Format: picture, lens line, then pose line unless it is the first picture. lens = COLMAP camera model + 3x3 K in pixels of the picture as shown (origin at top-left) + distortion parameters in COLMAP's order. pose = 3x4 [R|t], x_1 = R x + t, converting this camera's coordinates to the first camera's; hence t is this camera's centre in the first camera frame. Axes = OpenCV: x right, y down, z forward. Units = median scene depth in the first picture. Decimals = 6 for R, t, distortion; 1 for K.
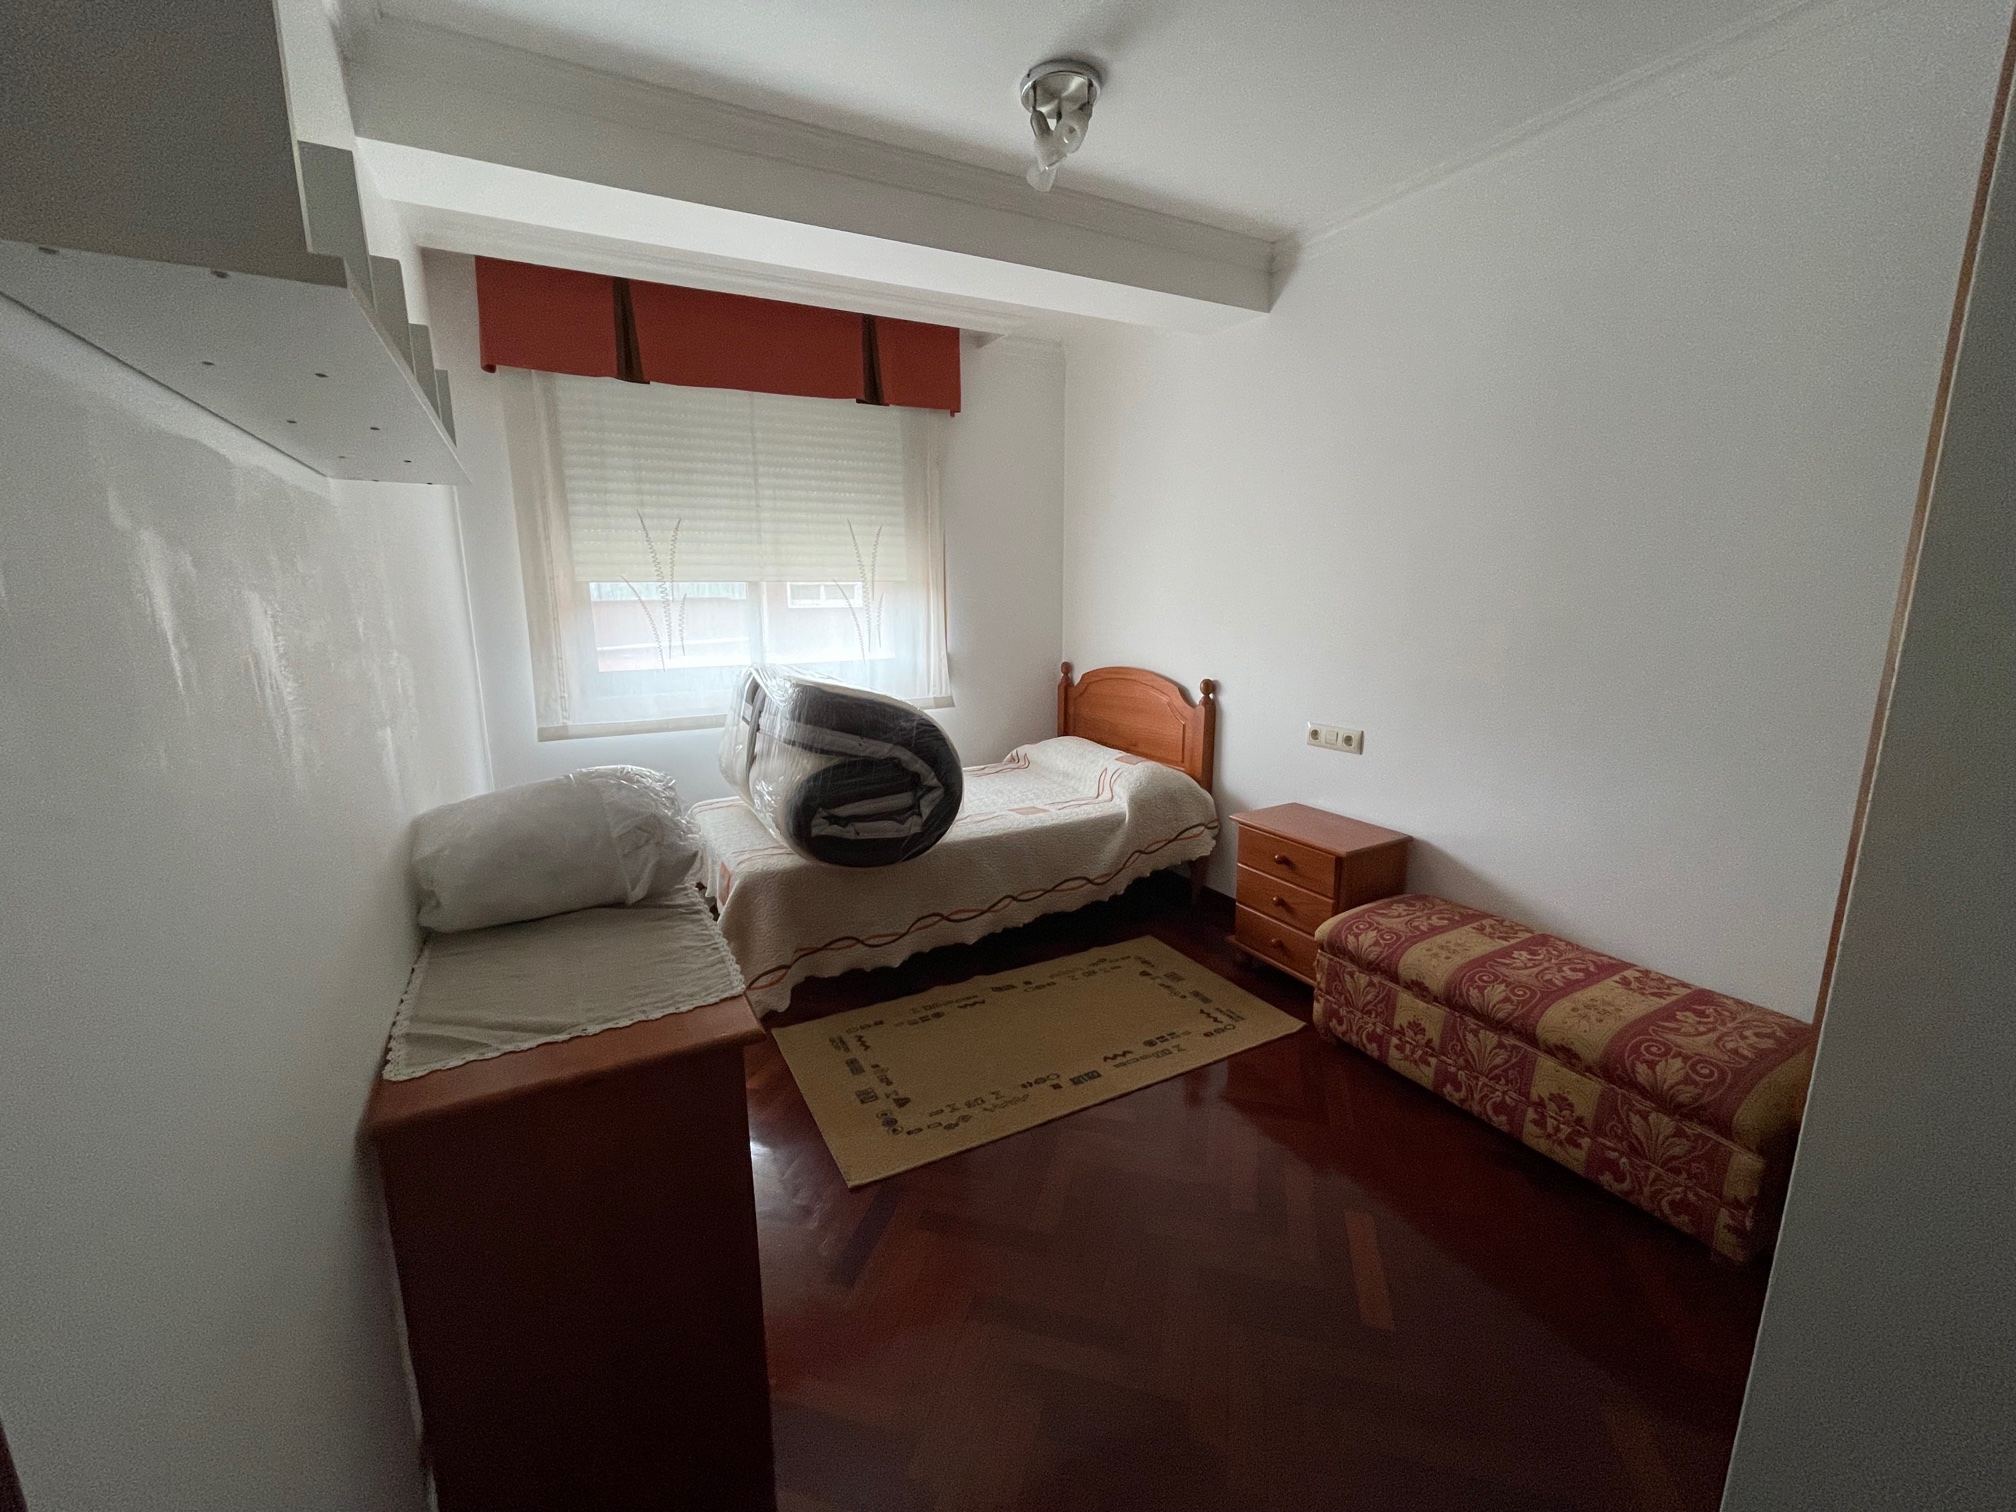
lens RADIAL K [[810.3, 0, 1008.0], [0, 810.3, 756.0], [0, 0, 1]] dist [-0.000941, 0.000028]
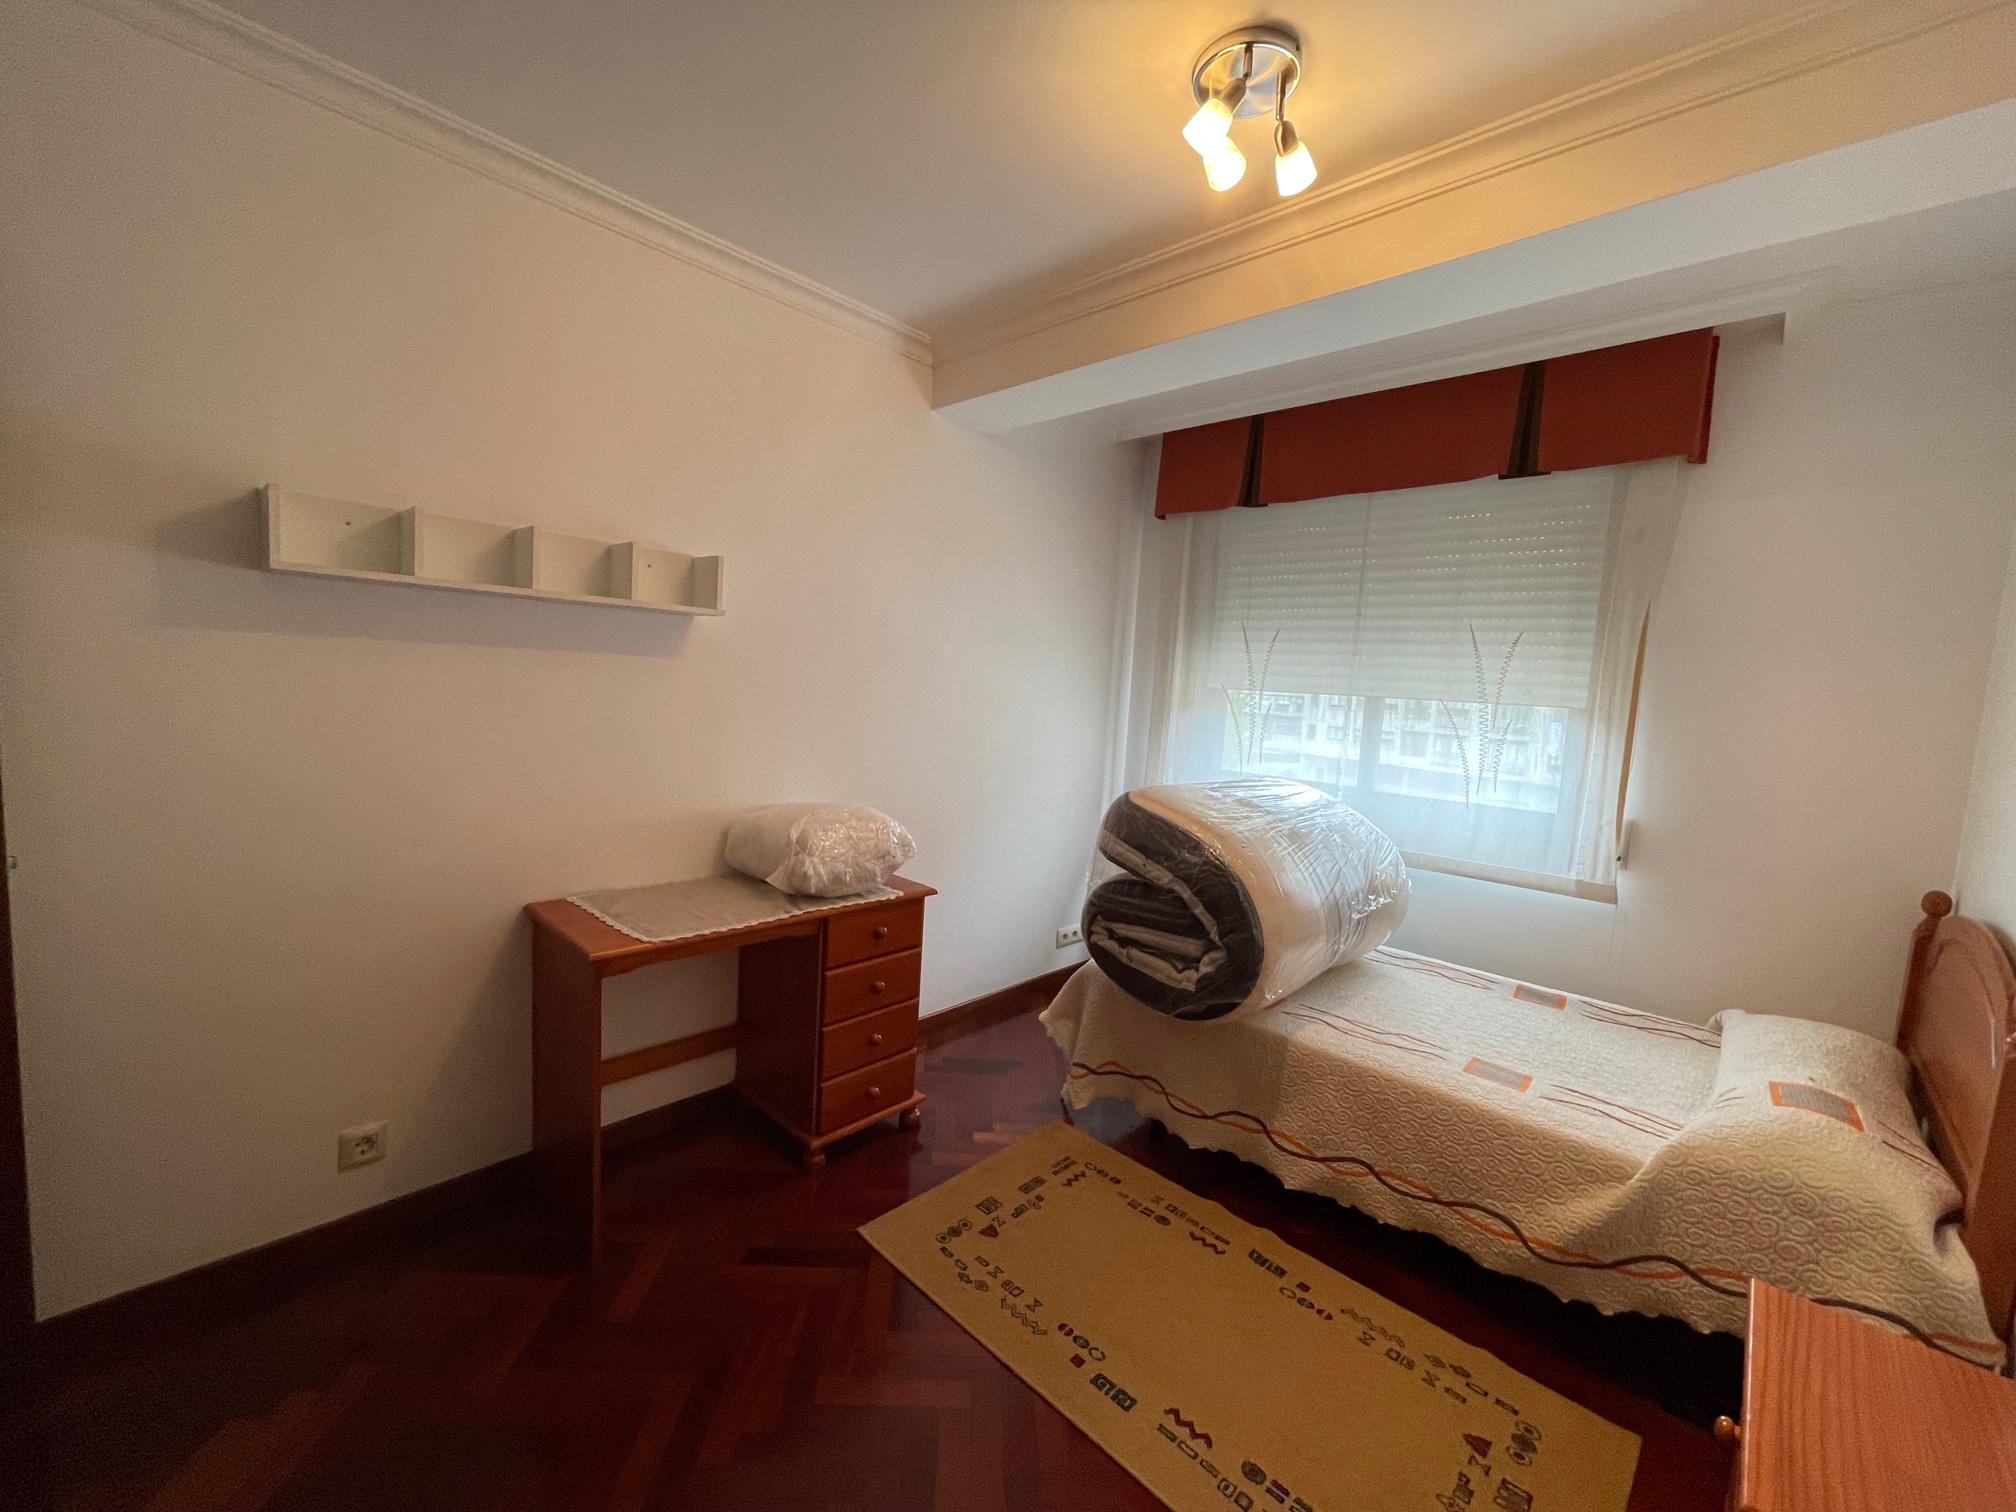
lens RADIAL K [[819.2, 0, 1003.9], [0, 819.2, 758.6], [0, 0, 1]] dist [-0.000831, 0.000733]
pose [[0.300858, 0.120039, -0.946084, 0.525695], [-0.250600, 0.967134, 0.043018, -0.108585], [0.920154, 0.224147, 0.321052, 0.441667]]
